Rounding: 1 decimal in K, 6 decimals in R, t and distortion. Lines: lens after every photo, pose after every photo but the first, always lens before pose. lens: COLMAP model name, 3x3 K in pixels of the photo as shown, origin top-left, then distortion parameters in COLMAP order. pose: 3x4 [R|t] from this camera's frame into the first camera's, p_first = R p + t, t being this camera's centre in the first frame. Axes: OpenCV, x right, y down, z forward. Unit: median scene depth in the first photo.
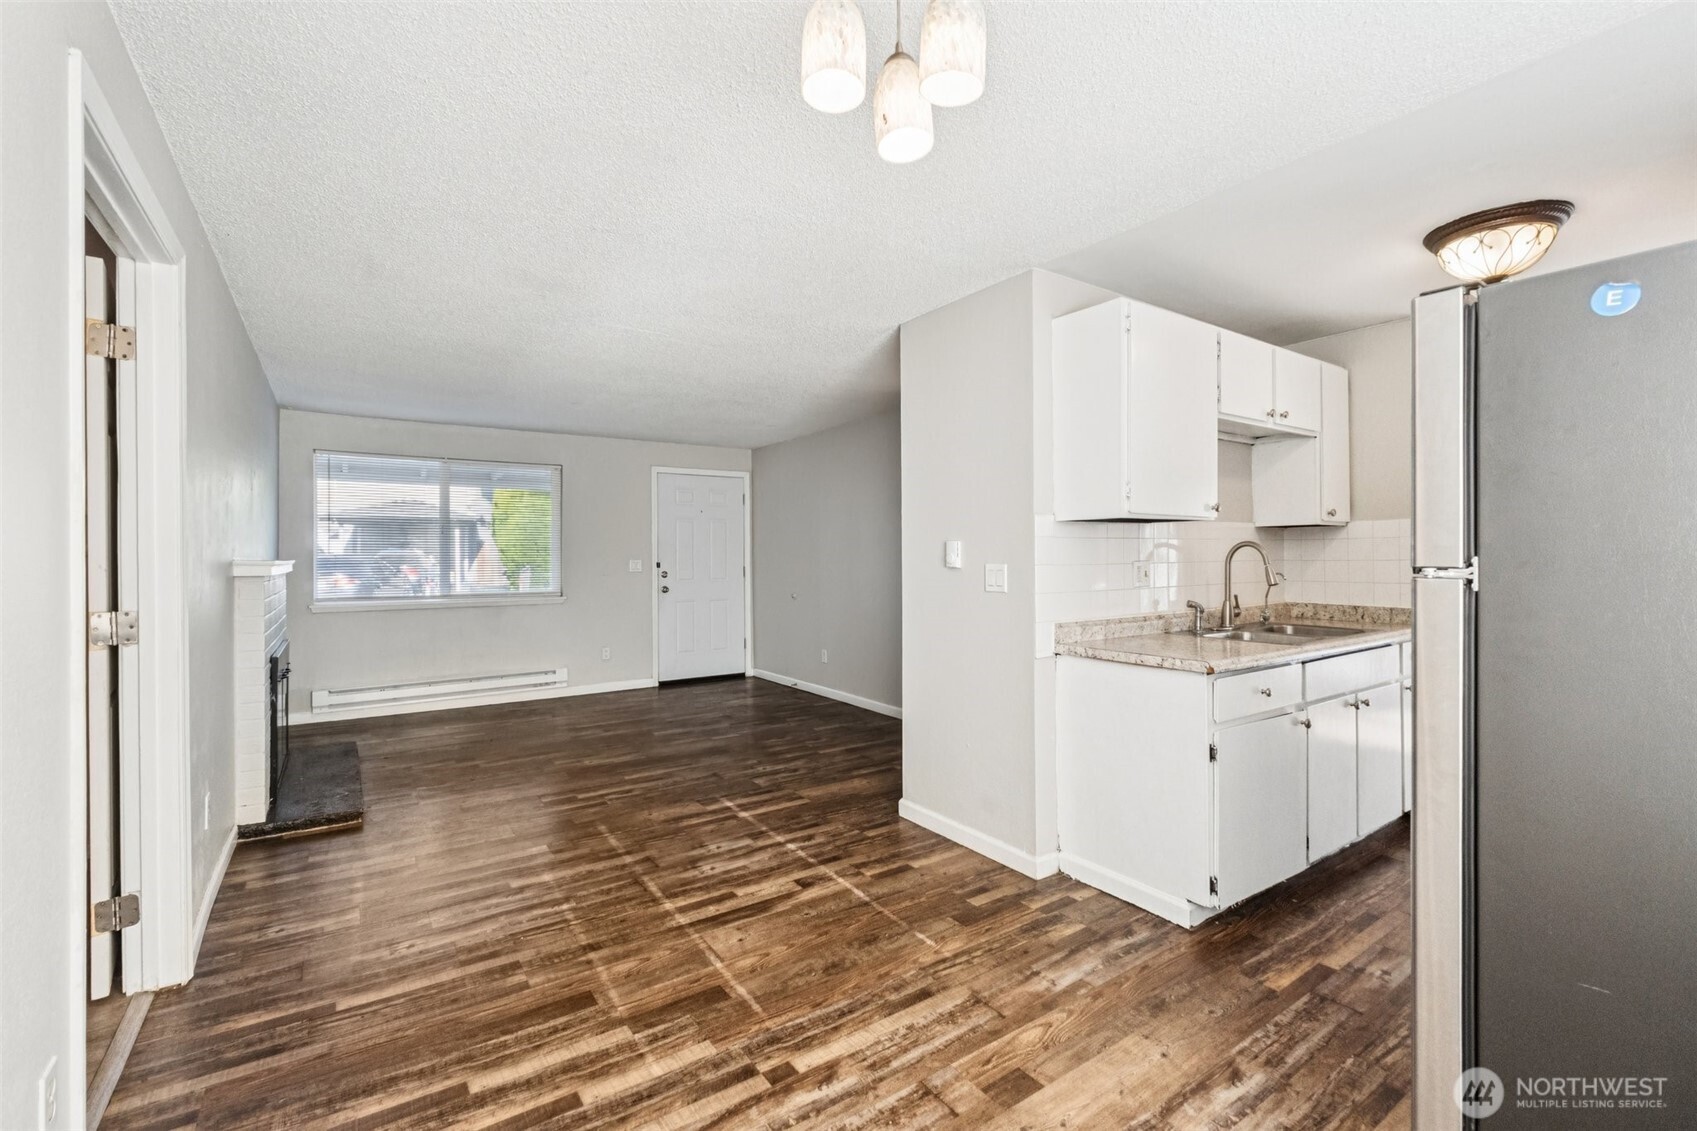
lens RADIAL K [[732.8, 0, 844.3], [0, 732.8, 543.3], [0, 0, 1]] dist [-0.001868, -0.000525]
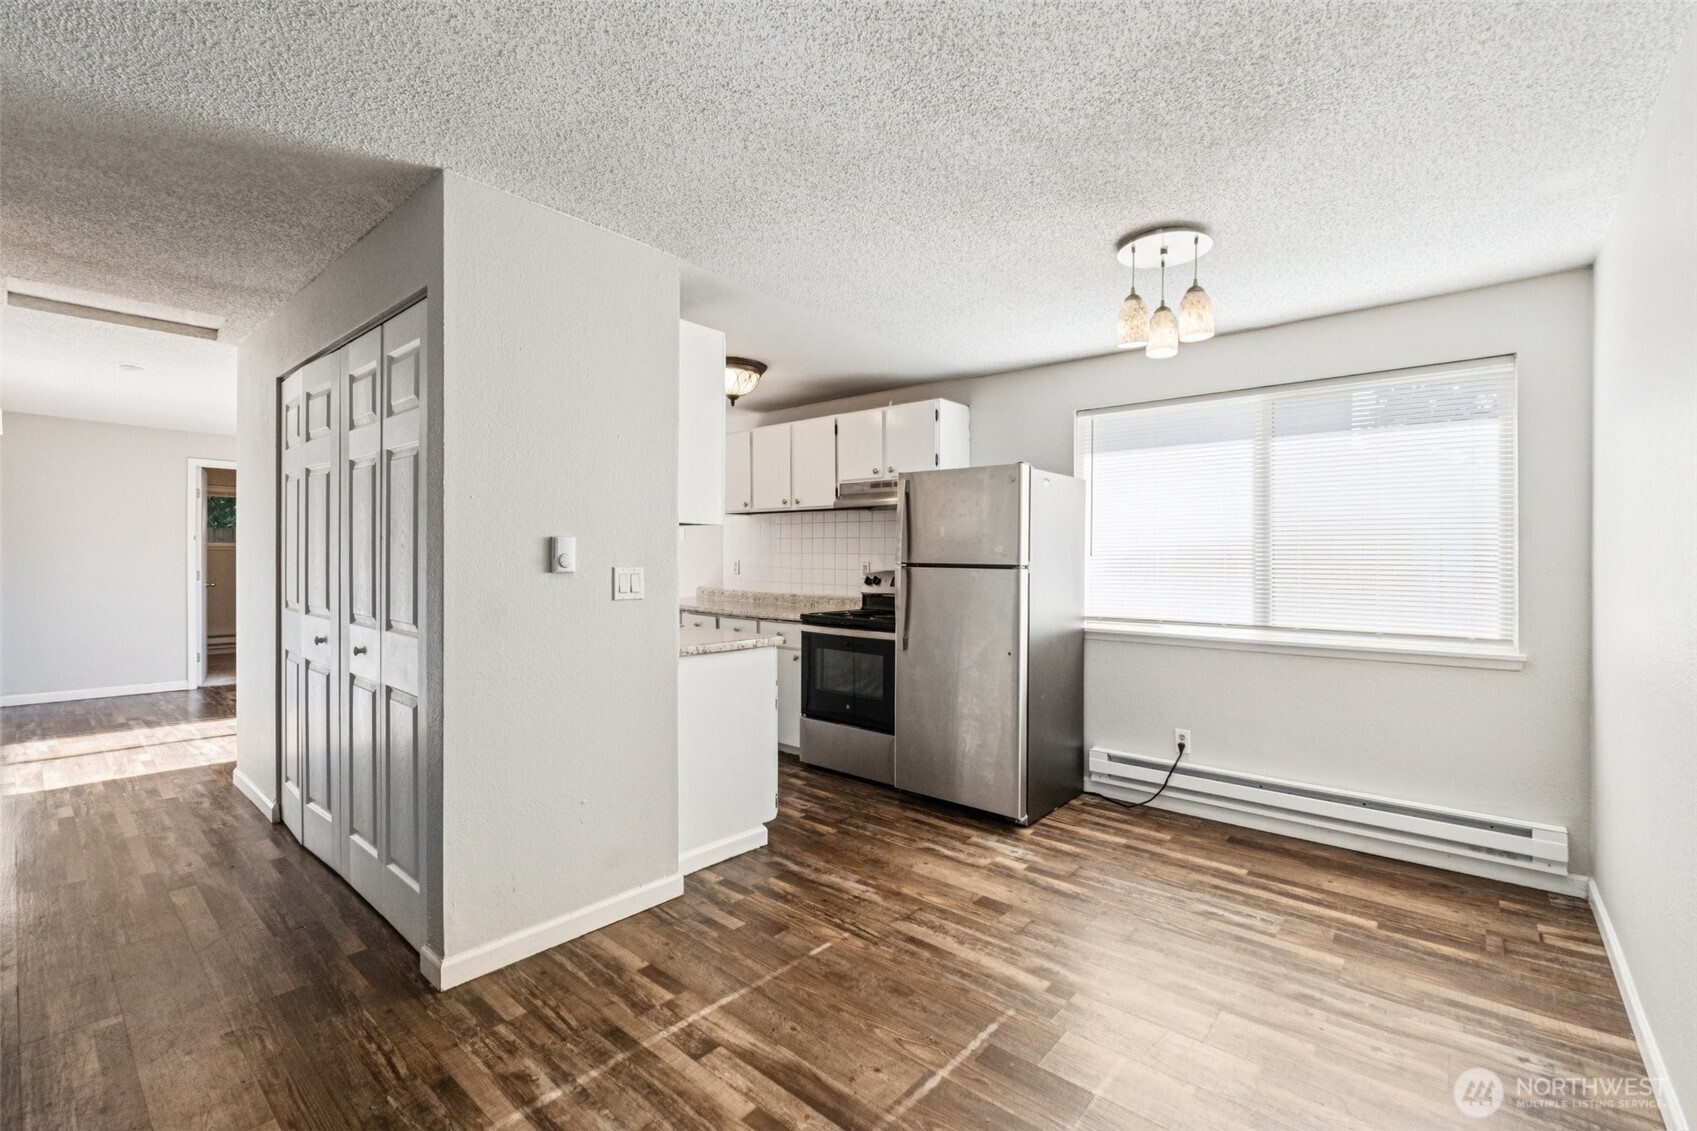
lens RADIAL K [[733.2, 0, 850.6], [0, 733.2, 561.1], [0, 0, 1]] dist [-0.037764, 0.013875]
pose [[-0.259779, -0.003546, 0.965662, -0.595951], [-0.025409, 0.999672, -0.003165, 0.014359], [-0.965334, -0.025359, -0.259784, 0.865910]]
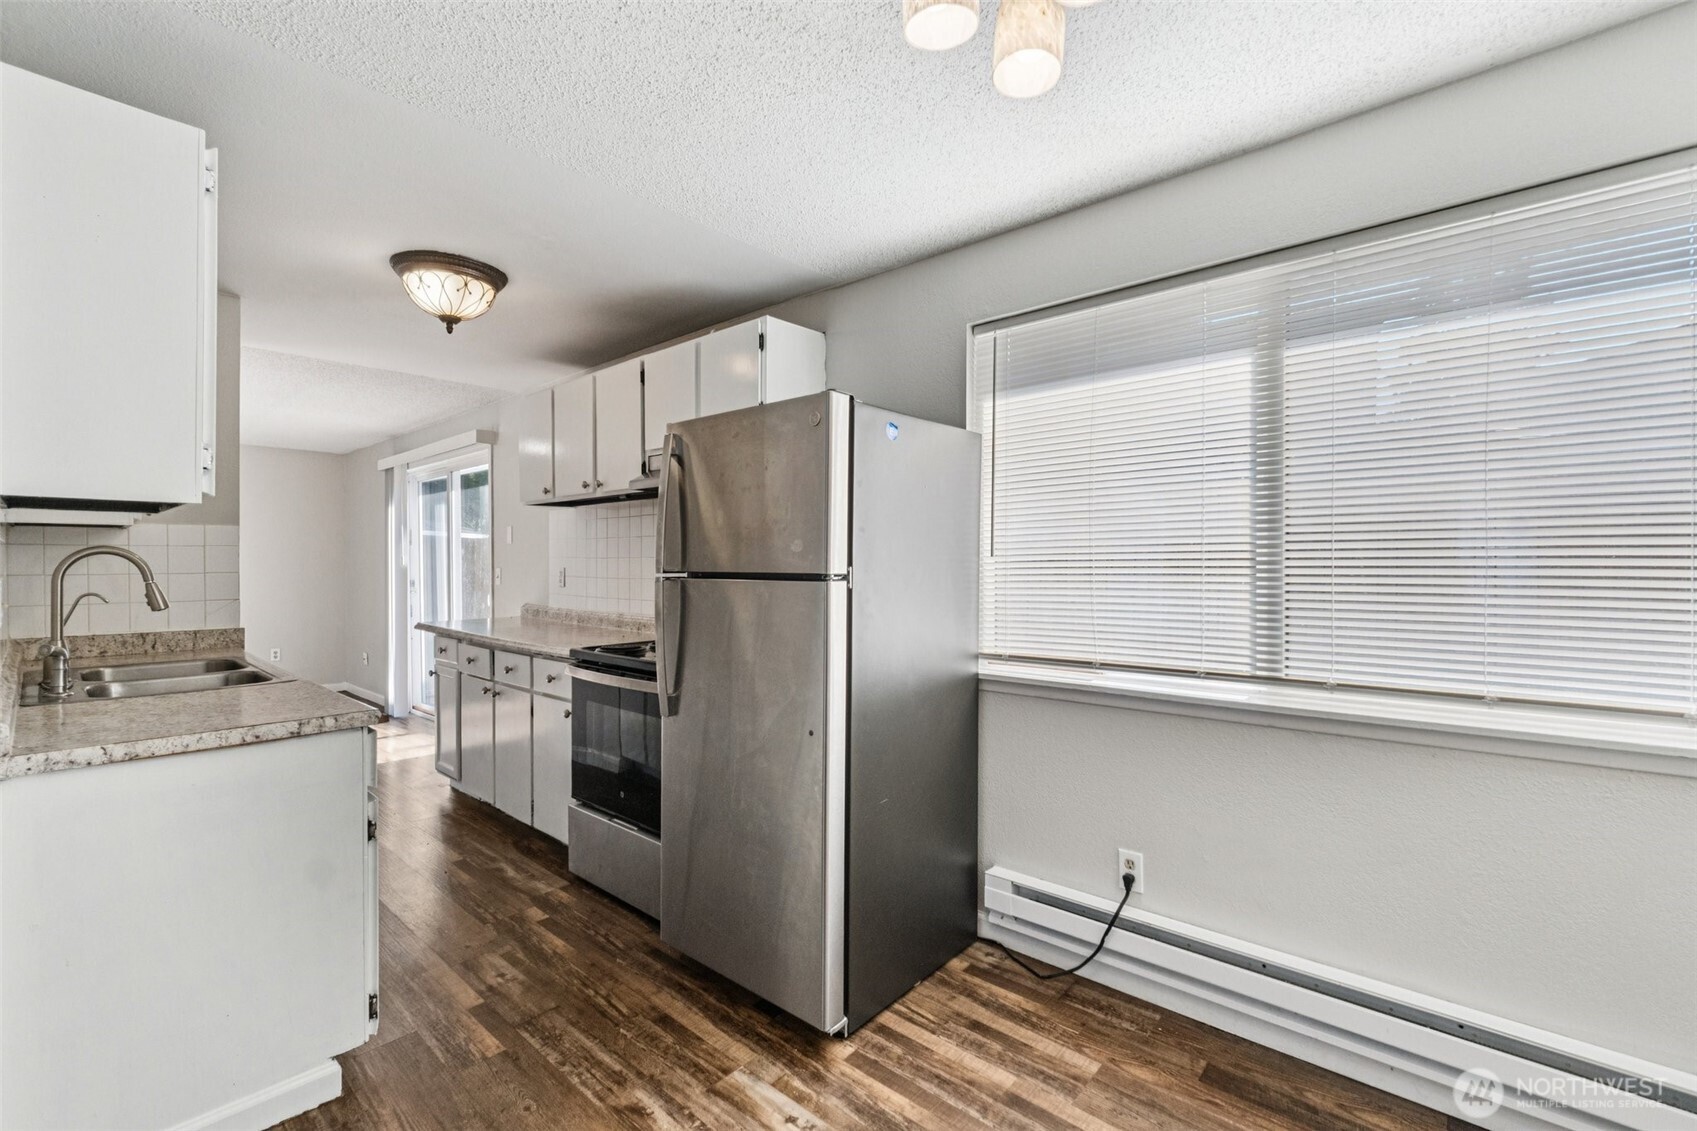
lens RADIAL K [[726.1, 0, 861.6], [0, 726.1, 574.8], [0, 0, 1]] dist [-0.018768, 0.000799]
pose [[-0.258418, -0.013286, 0.965942, -0.232913], [-0.016020, 0.999827, 0.009466, 0.005483], [-0.965900, -0.013028, -0.258586, 0.501407]]
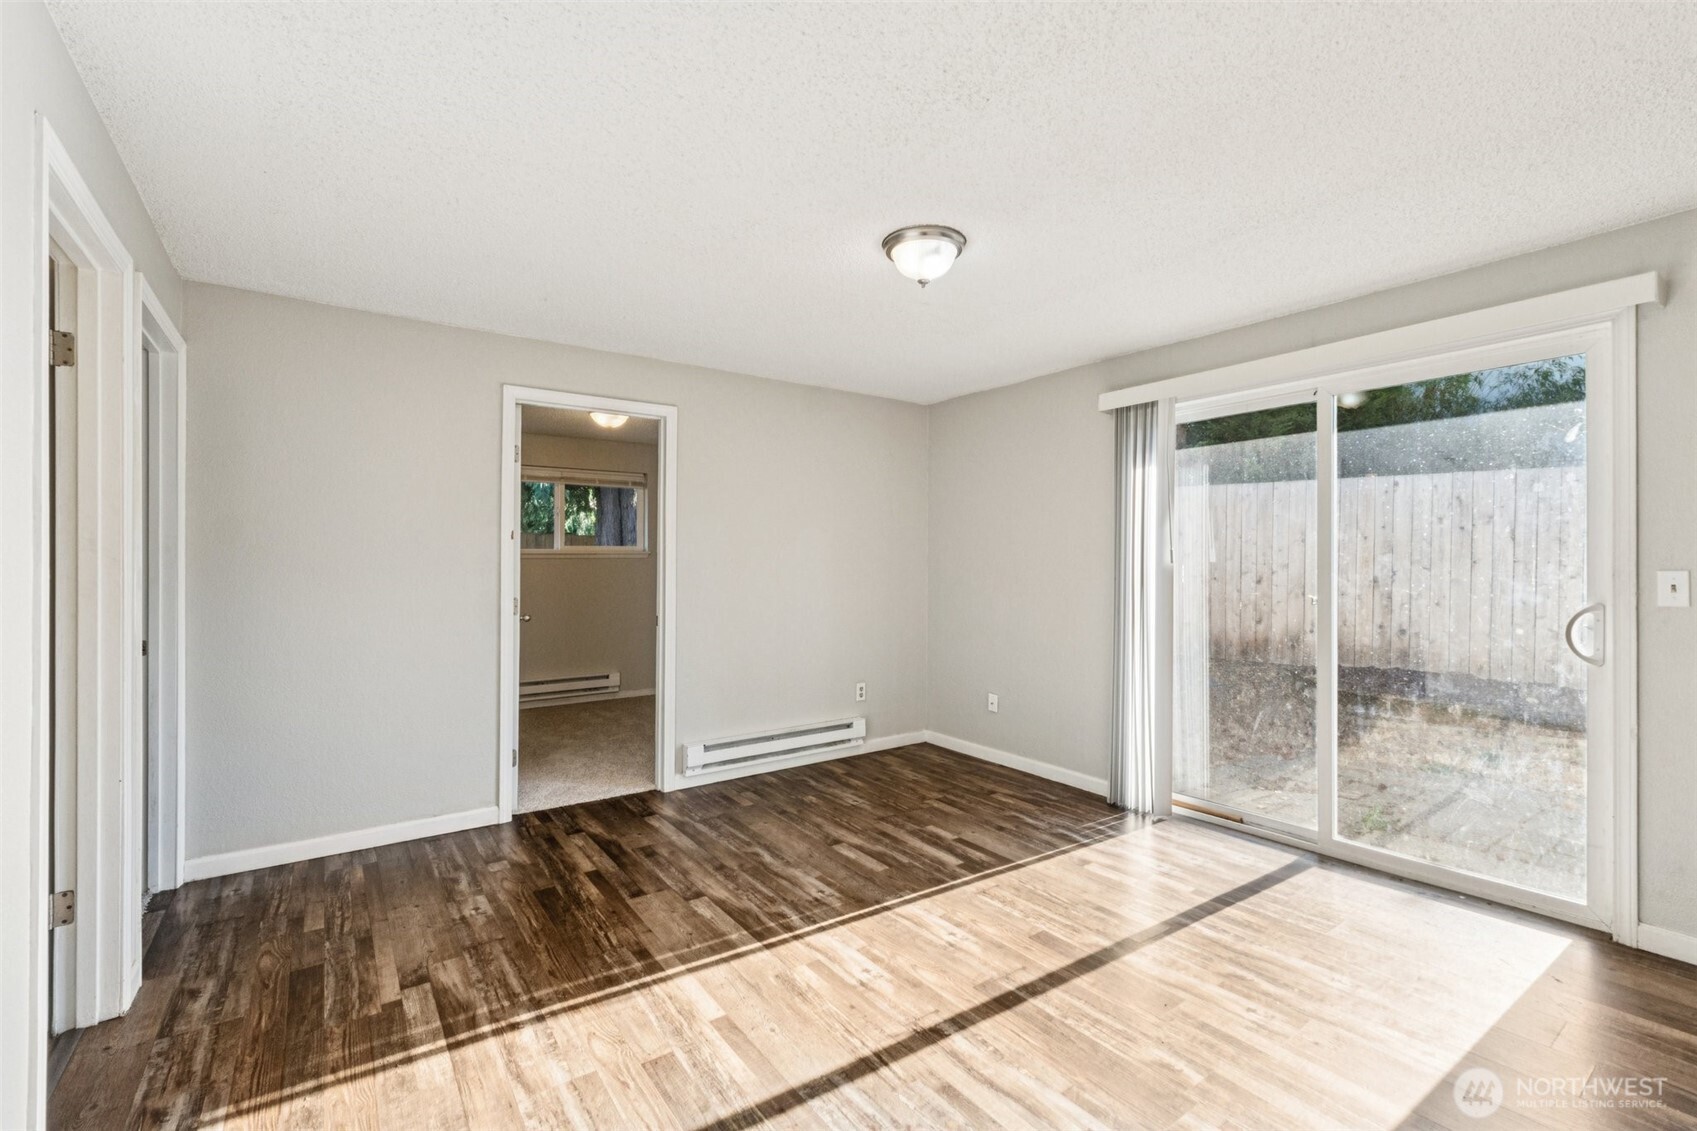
lens RADIAL K [[735.2, 0, 851.5], [0, 735.2, 562.1], [0, 0, 1]] dist [-0.000089, -0.001134]
pose [[-0.027157, 0.006100, 0.999613, 0.691749], [-0.019561, 0.999787, -0.006632, 0.031002], [-0.999440, -0.019733, -0.027032, 1.618725]]
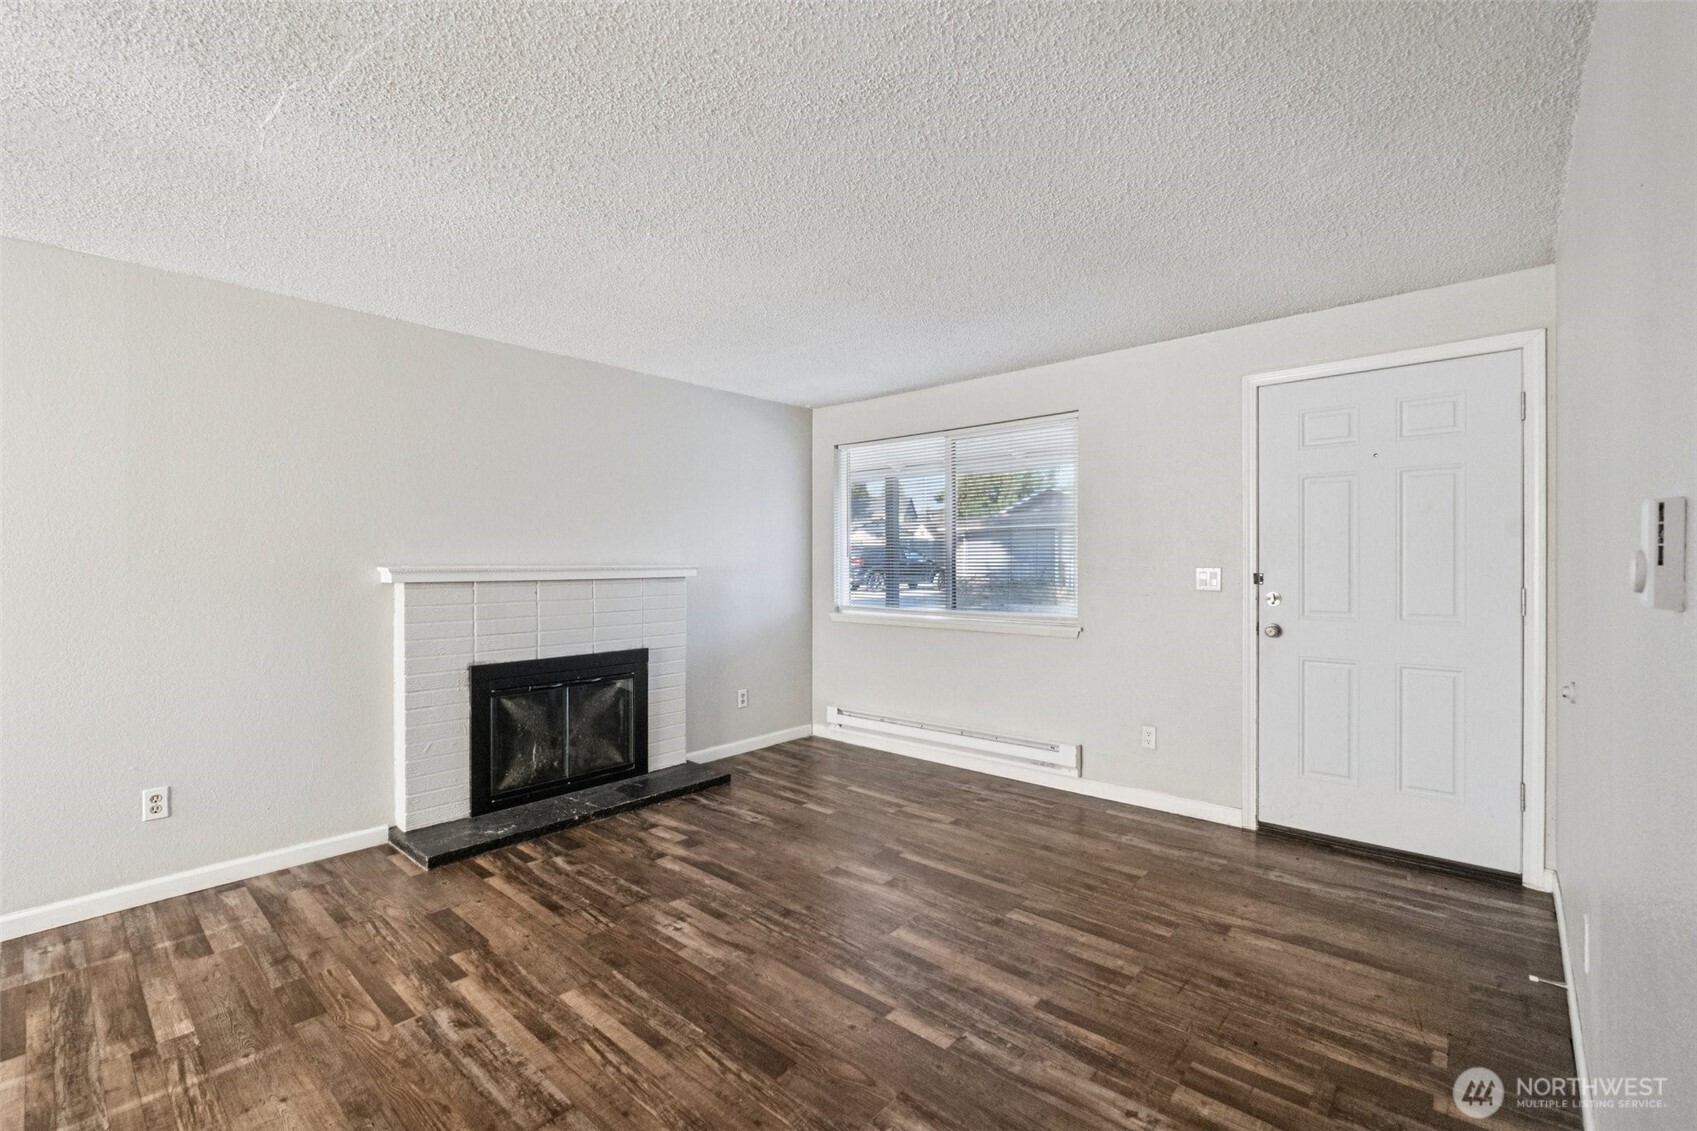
lens RADIAL K [[733.0, 0, 848.0], [0, 733.0, 564.0], [0, 0, 1]] dist [-0.009674, -0.000714]
pose [[0.239196, 0.006057, -0.970952, 0.304787], [0.023746, 0.999645, 0.012086, 0.016851], [0.970681, -0.025947, 0.238967, 1.313020]]
